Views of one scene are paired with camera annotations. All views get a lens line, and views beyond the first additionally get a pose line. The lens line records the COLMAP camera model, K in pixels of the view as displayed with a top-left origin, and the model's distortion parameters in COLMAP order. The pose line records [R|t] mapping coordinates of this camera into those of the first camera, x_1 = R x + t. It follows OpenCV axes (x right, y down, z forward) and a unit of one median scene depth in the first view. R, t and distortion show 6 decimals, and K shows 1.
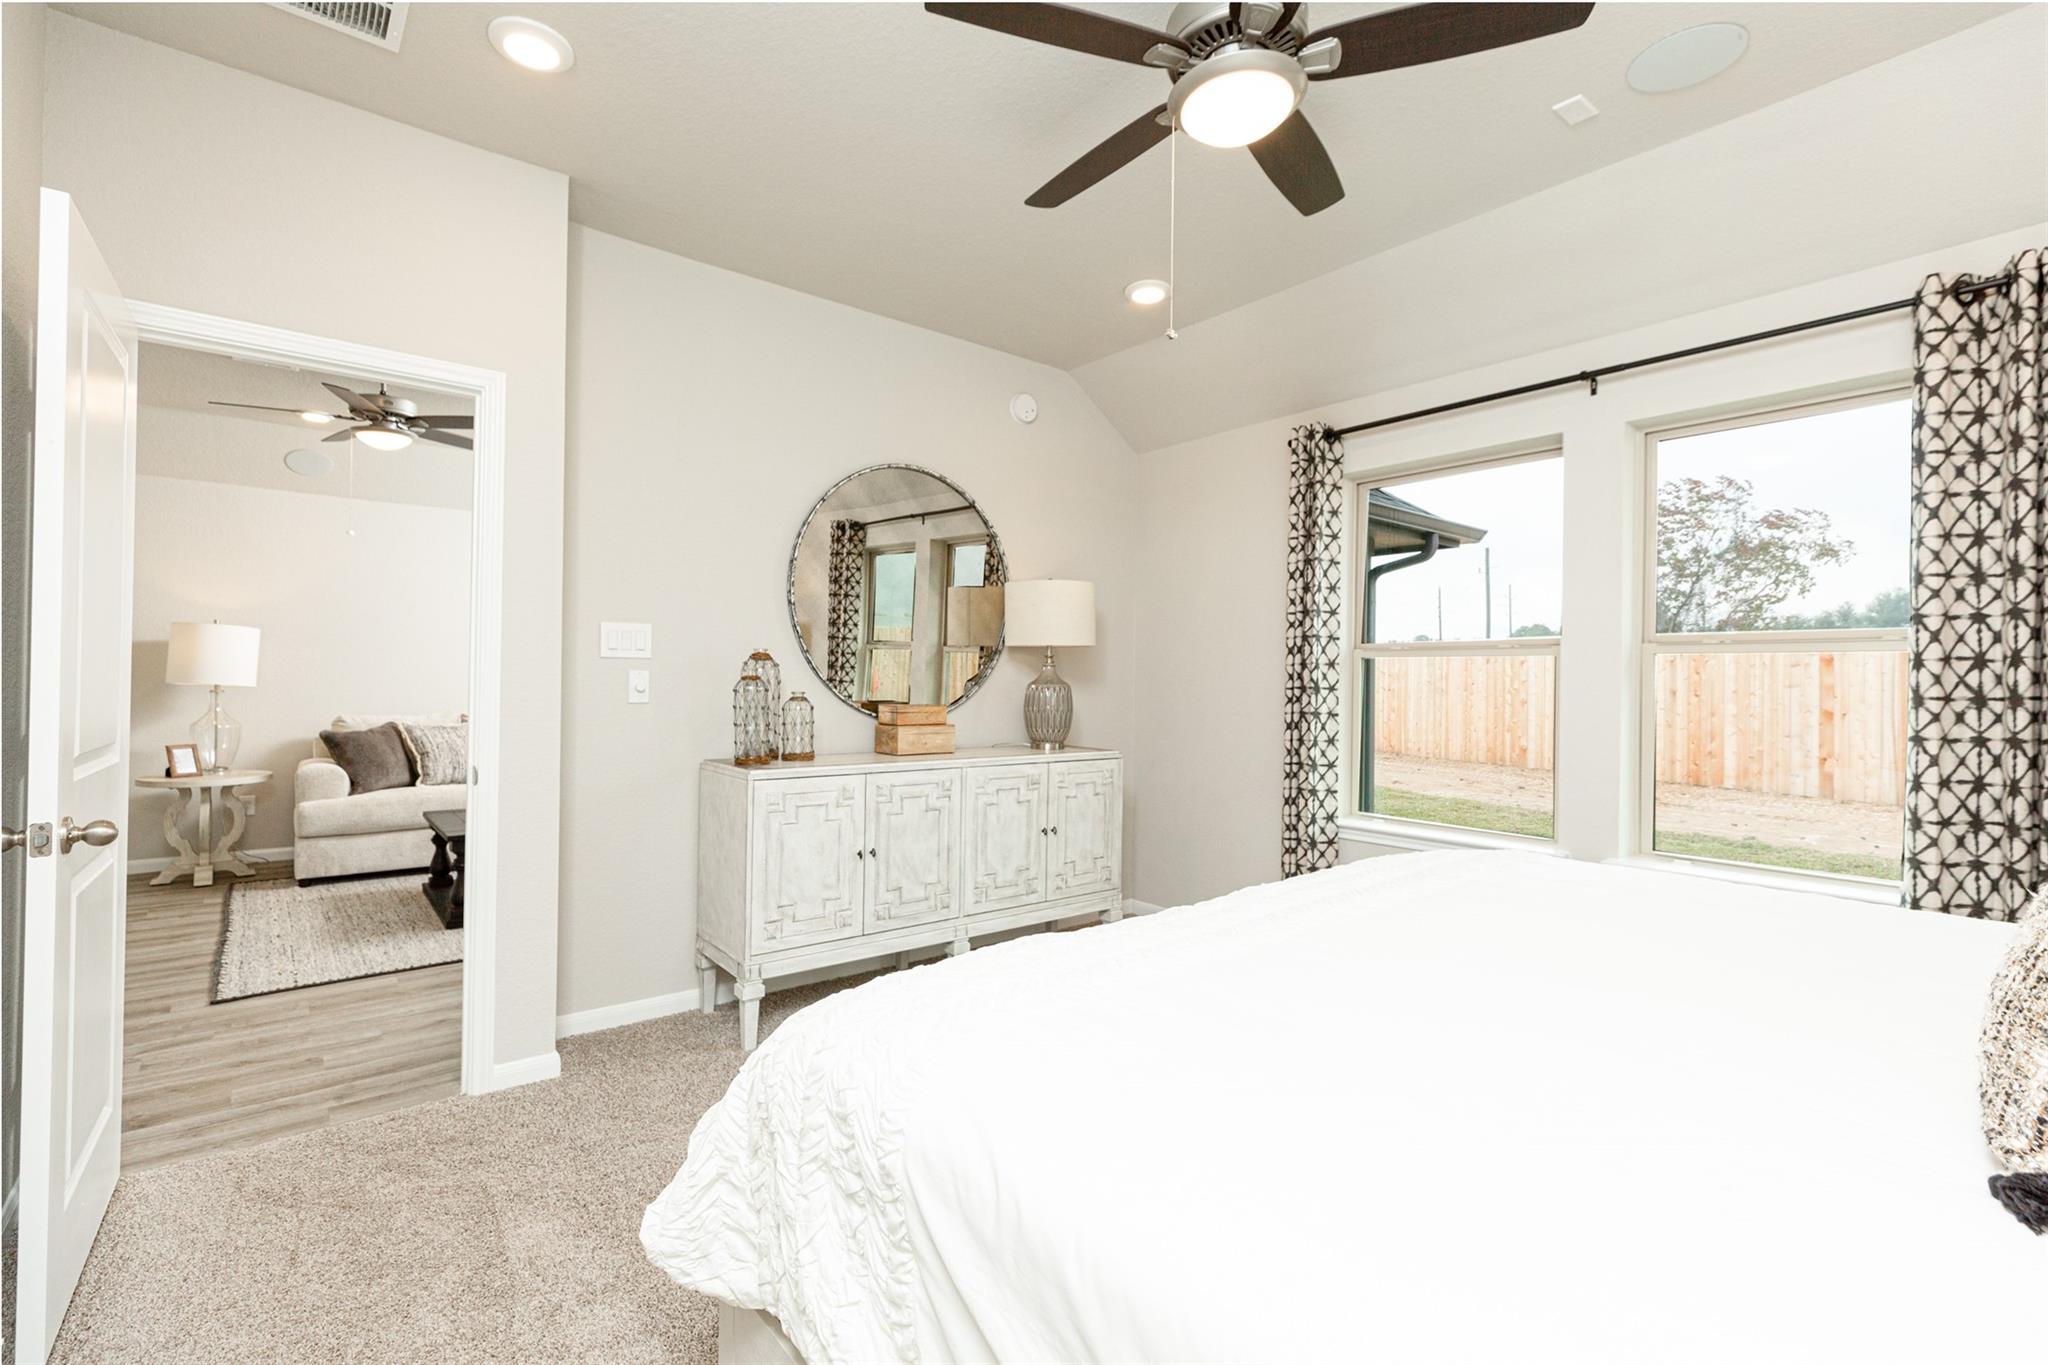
lens RADIAL K [[915.0, 0, 1023.5], [0, 915.0, 677.4], [0, 0, 1]] dist [-0.002296, 0.000812]
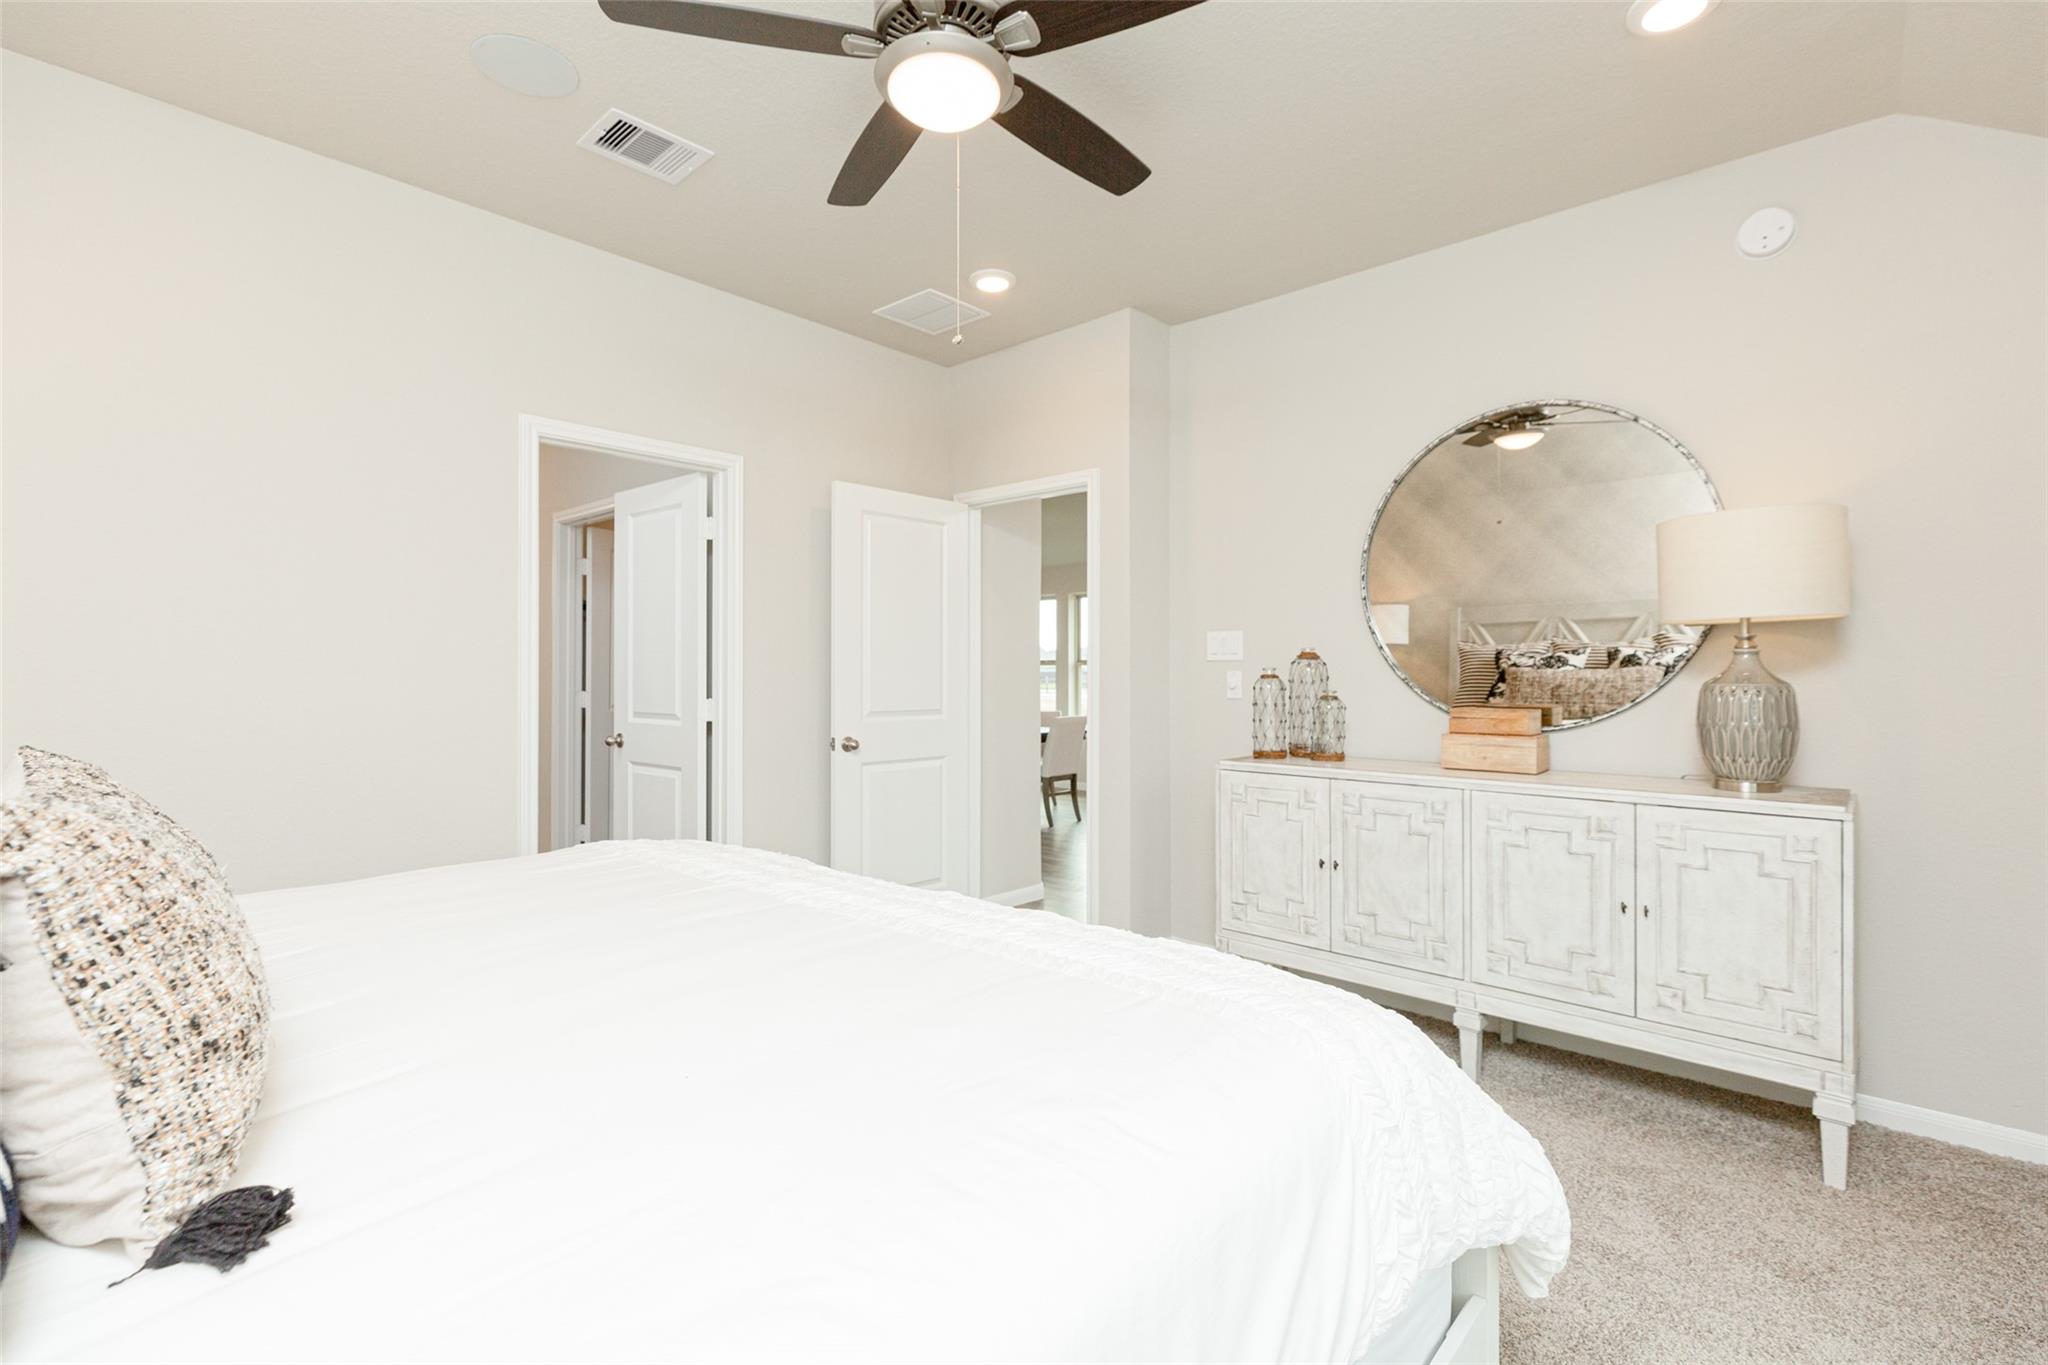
lens RADIAL K [[915.0, 0, 1017.9], [0, 915.0, 675.8], [0, 0, 1]] dist [-0.002296, 0.000812]
pose [[0.146819, -0.007798, -0.989133, 0.655395], [0.003790, 0.999966, -0.007320, 0.005692], [0.989156, -0.002674, 0.146843, 0.510944]]
